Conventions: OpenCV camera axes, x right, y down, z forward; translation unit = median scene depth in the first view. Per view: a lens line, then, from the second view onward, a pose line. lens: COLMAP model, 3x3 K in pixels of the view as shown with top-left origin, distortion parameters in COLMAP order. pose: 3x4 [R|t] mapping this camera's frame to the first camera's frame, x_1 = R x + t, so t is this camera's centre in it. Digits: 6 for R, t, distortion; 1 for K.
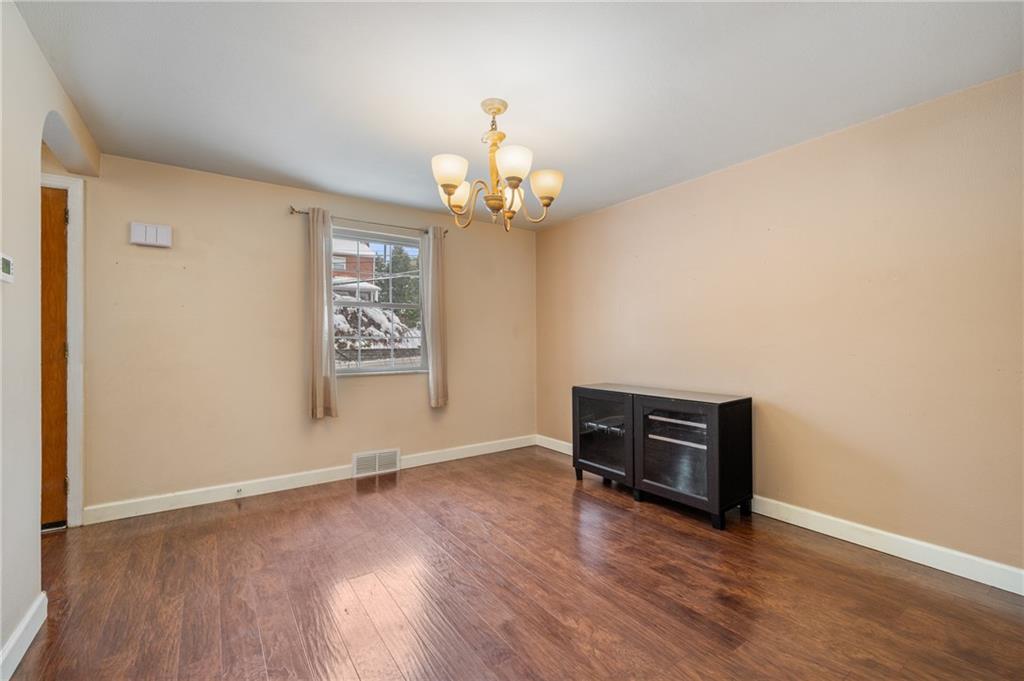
lens RADIAL K [[432.0, 0, 510.6], [0, 432.0, 342.0], [0, 0, 1]] dist [0.002218, -0.000152]
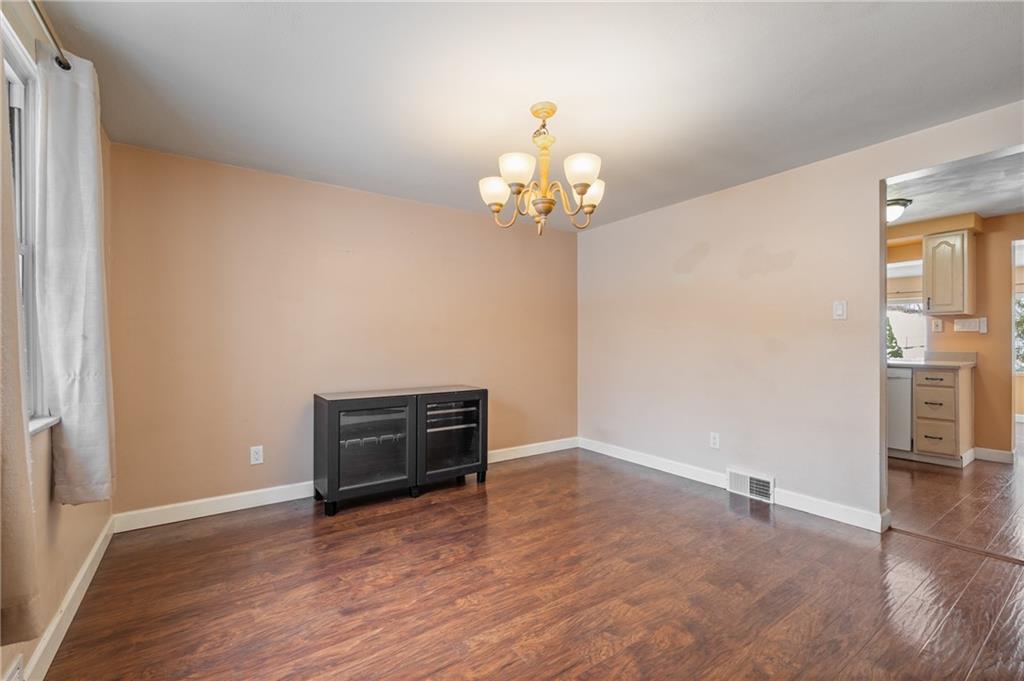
lens RADIAL K [[432.0, 0, 516.7], [0, 432.0, 345.7], [0, 0, 1]] dist [0.002218, -0.000152]
pose [[-0.009152, 0.004711, 0.999947, -0.804419], [-0.004117, 0.999980, -0.004748, 0.006946], [-0.999950, -0.004160, -0.009133, 0.824804]]
